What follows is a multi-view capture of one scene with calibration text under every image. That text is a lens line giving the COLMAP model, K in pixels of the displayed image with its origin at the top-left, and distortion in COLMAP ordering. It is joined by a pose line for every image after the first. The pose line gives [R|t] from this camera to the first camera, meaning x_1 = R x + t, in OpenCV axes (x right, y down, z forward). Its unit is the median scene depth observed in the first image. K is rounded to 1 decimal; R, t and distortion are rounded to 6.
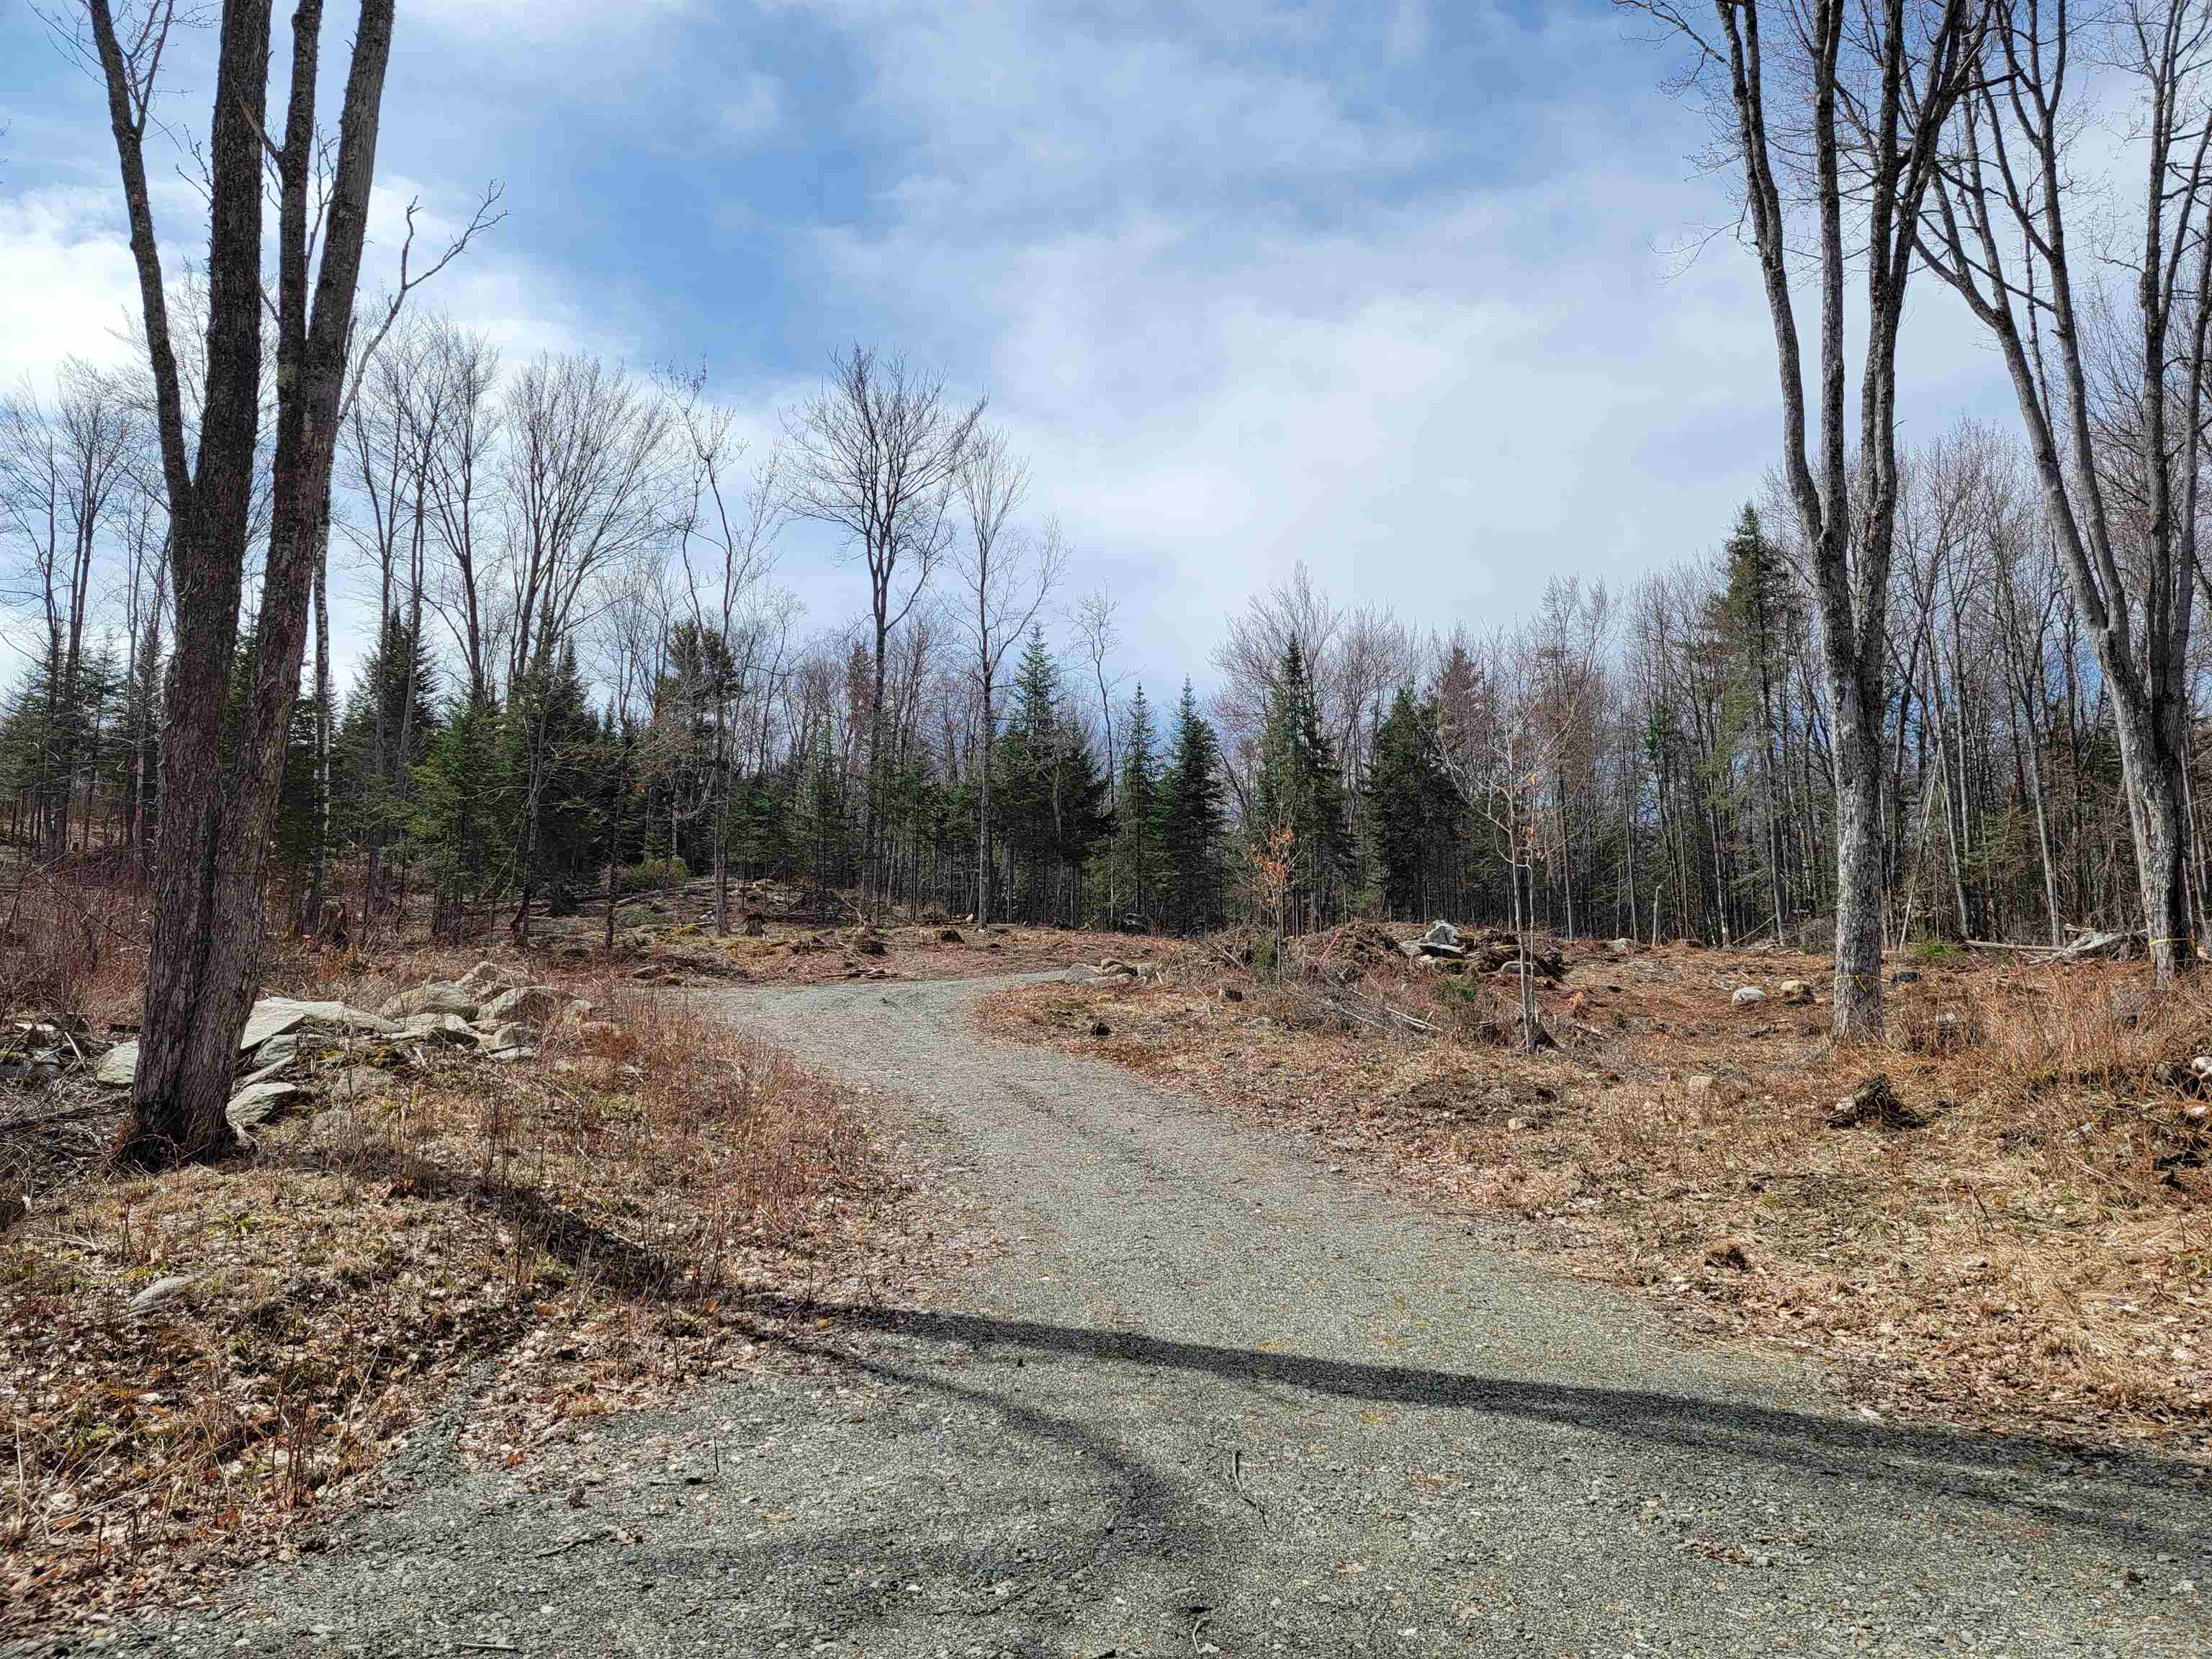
lens RADIAL K [[1773.6, 0, 1106.0], [0, 1773.6, 829.5], [0, 0, 1]] dist [0.105740, -0.112095]
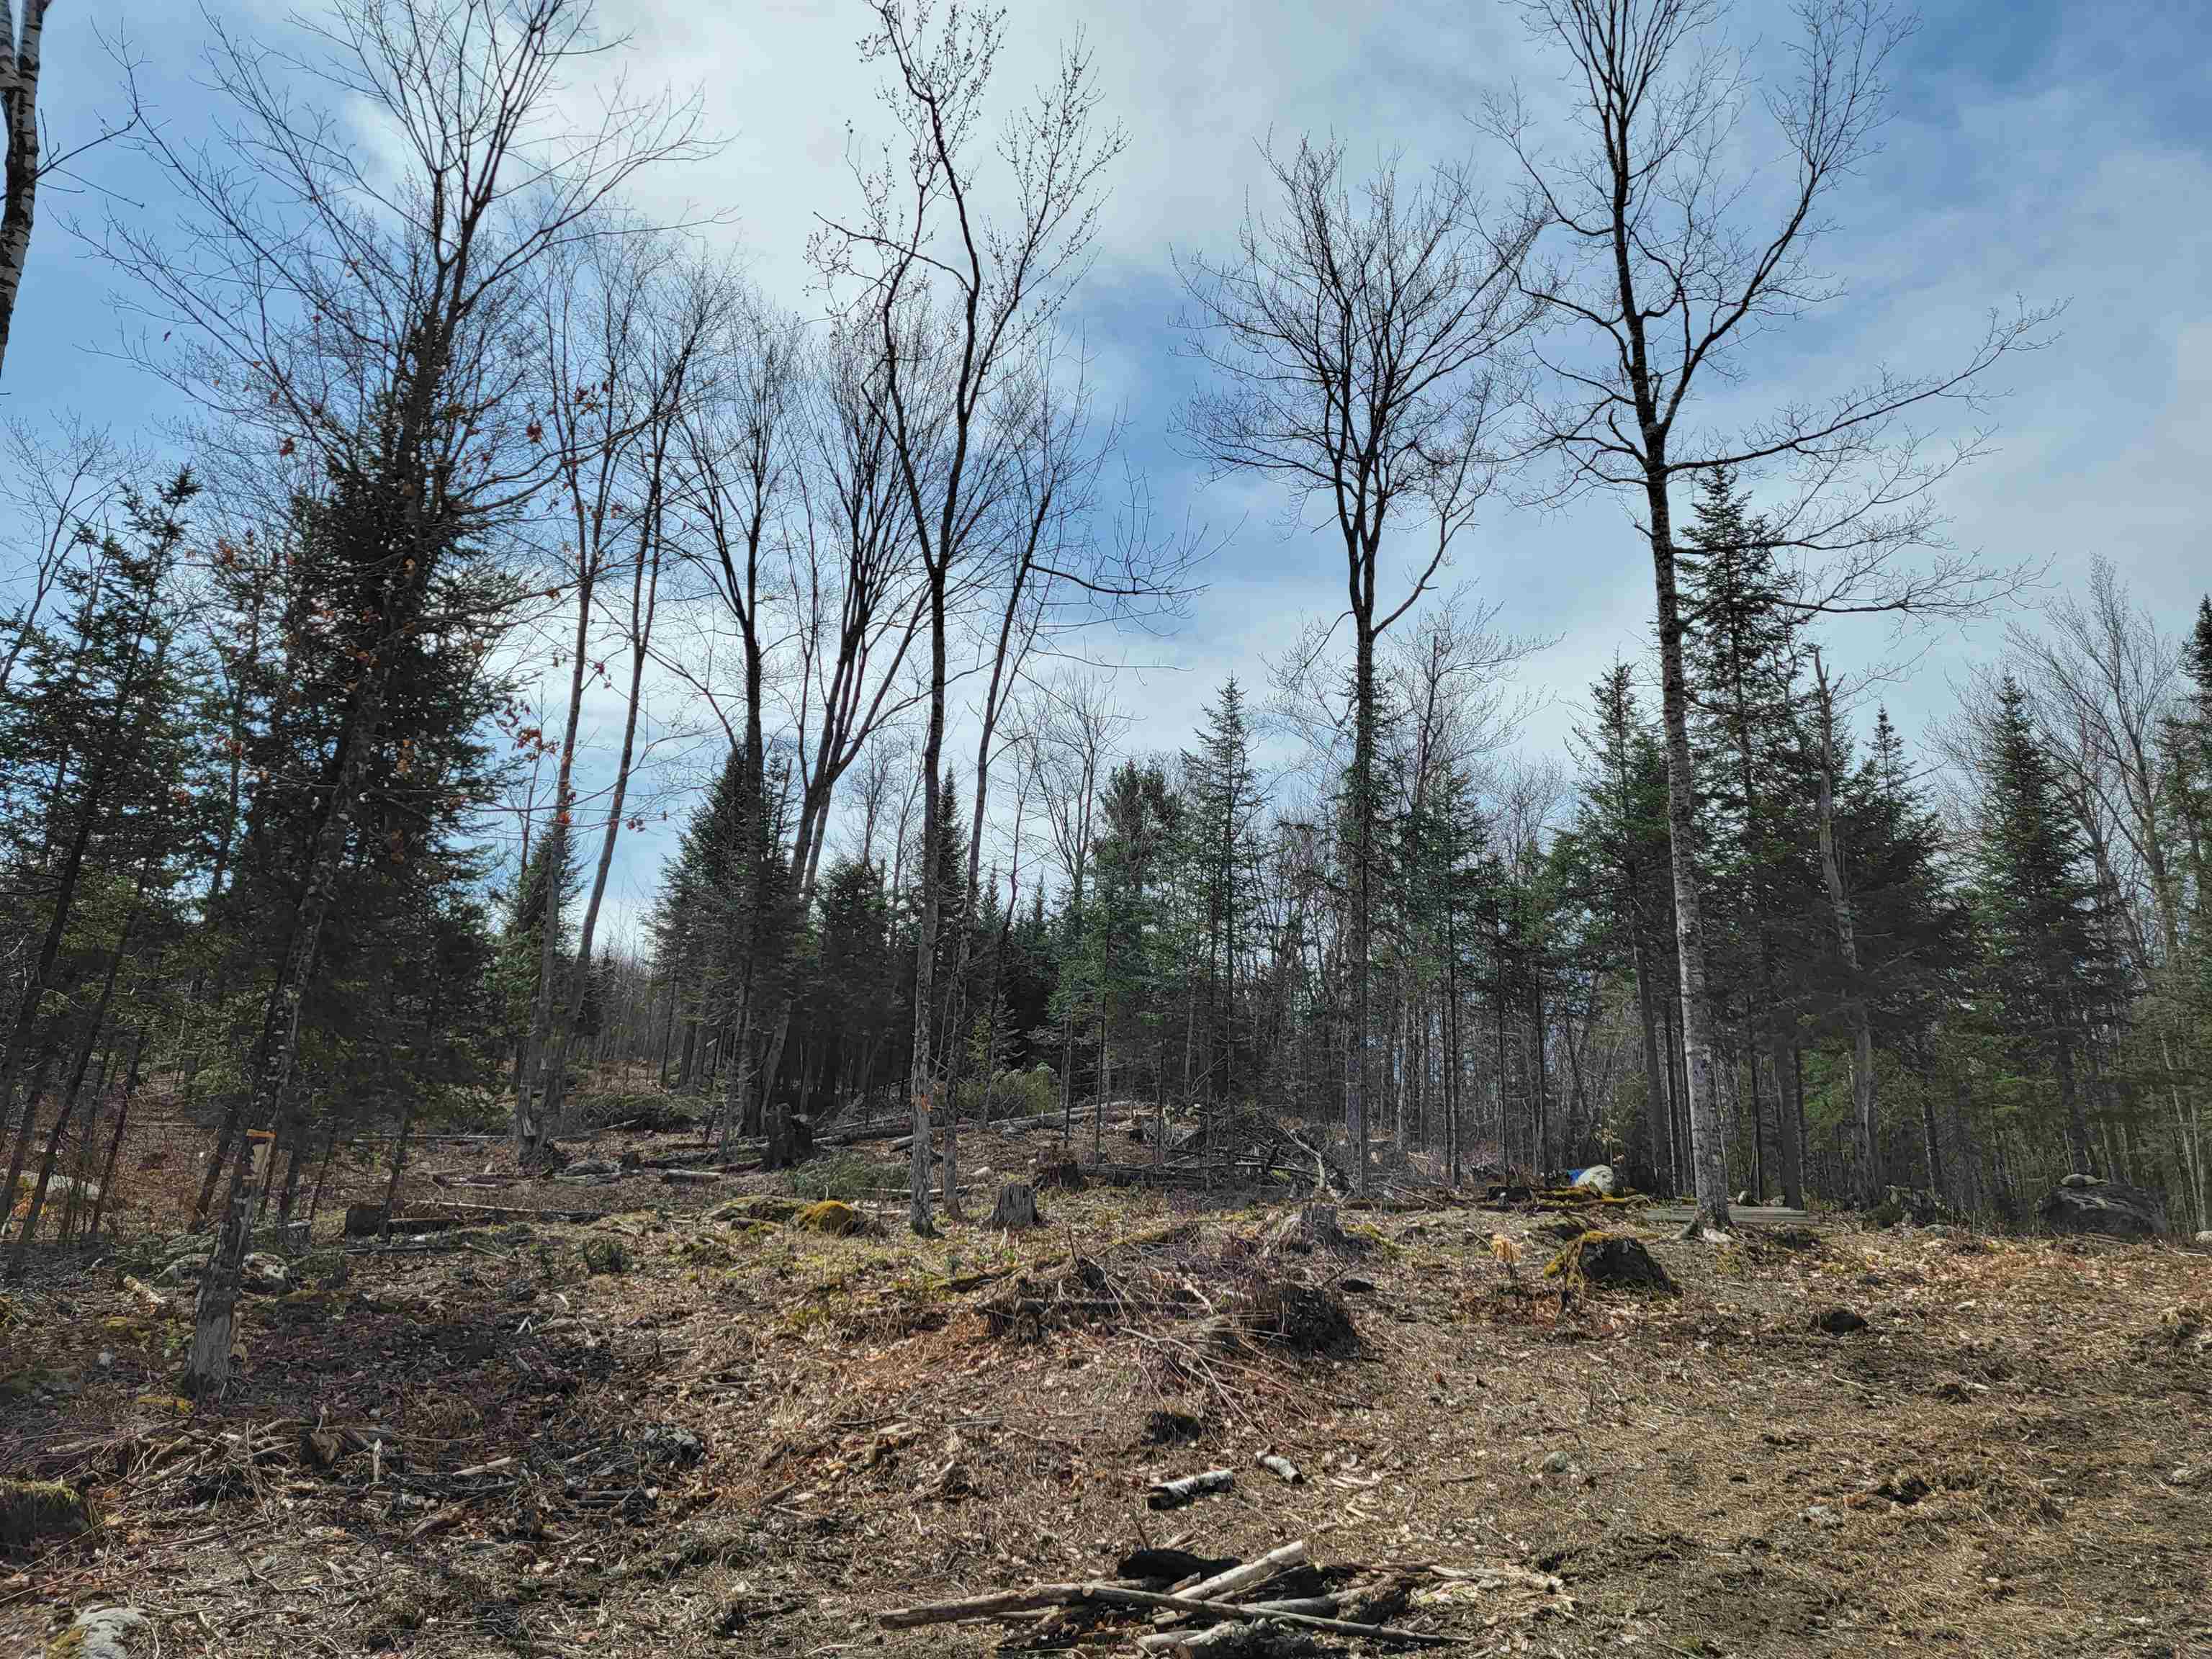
lens RADIAL K [[1569.1, 0, 1124.0], [0, 1569.1, 816.6], [0, 0, 1]] dist [0.091073, -0.087030]
pose [[0.953270, -0.066154, -0.294788, -0.067433], [0.015306, 0.985054, -0.171564, 0.028121], [0.301732, 0.159035, 0.940035, 0.610360]]
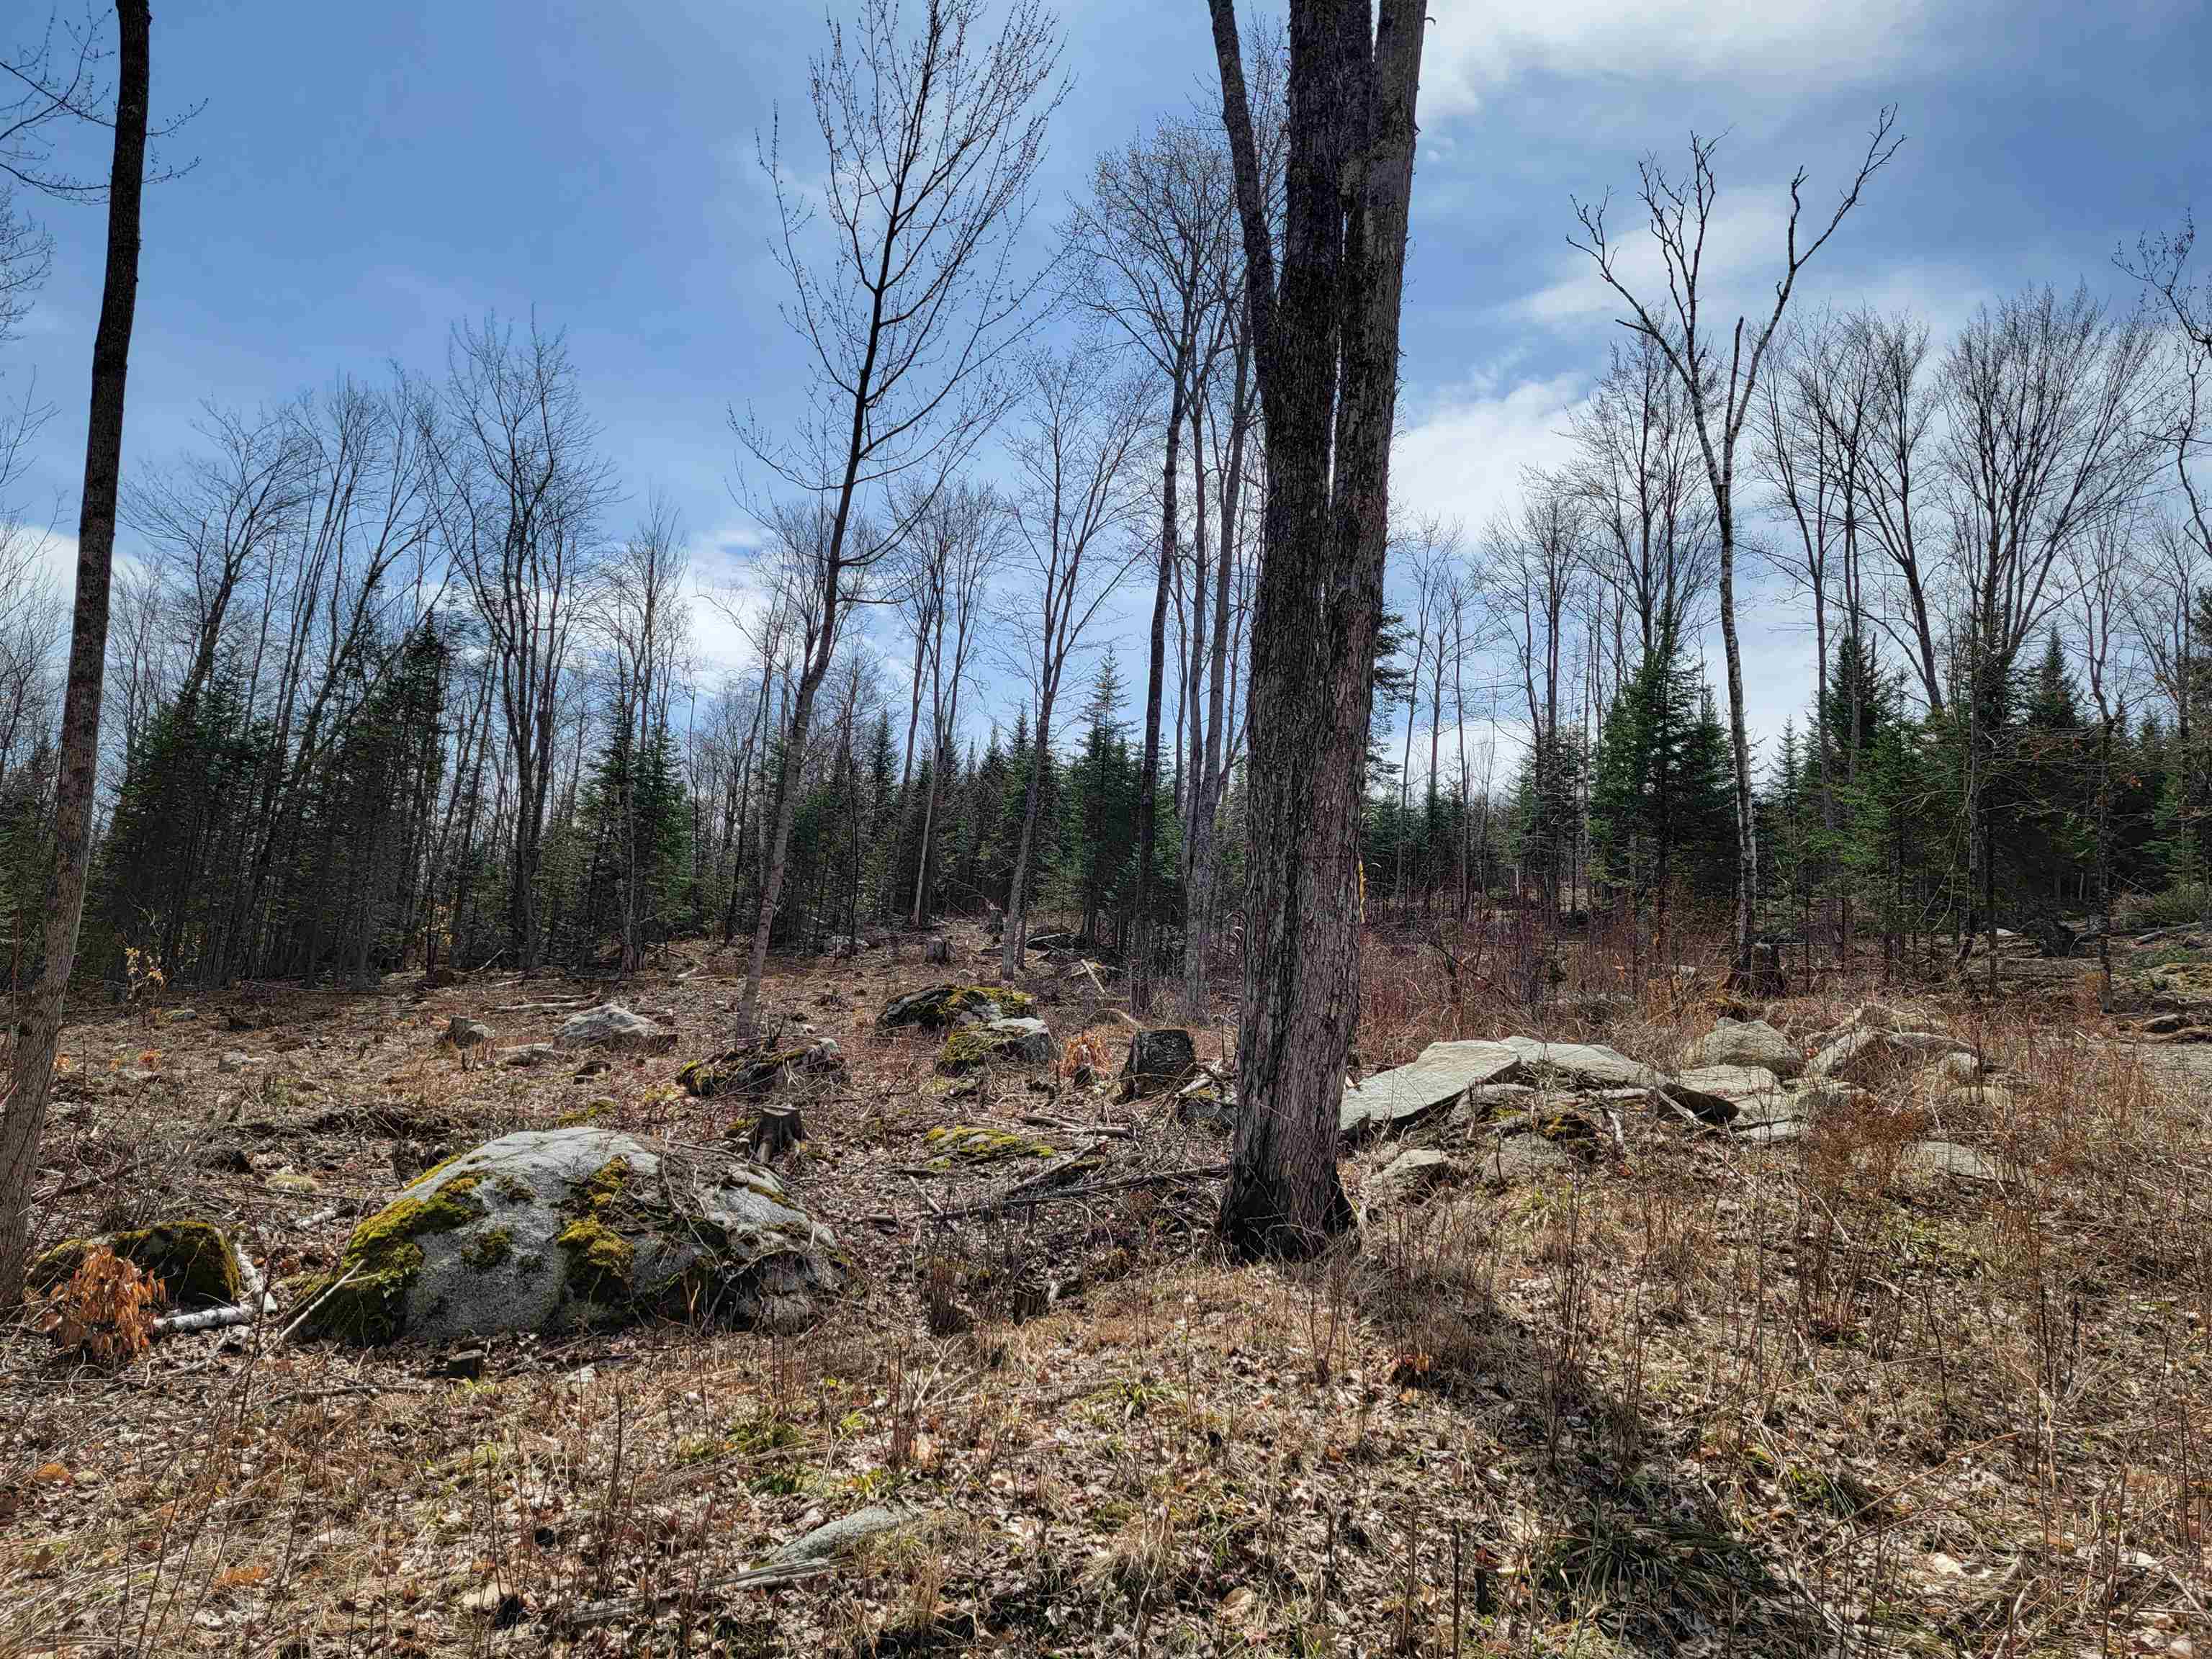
lens RADIAL K [[1543.9, 0, 1104.0], [0, 1543.9, 834.8], [0, 0, 1]] dist [0.087178, -0.080136]
pose [[0.633134, -0.092281, -0.768522, -0.020661], [0.055221, 0.995723, -0.074069, 0.020743], [0.772070, 0.004457, 0.635522, 0.196419]]
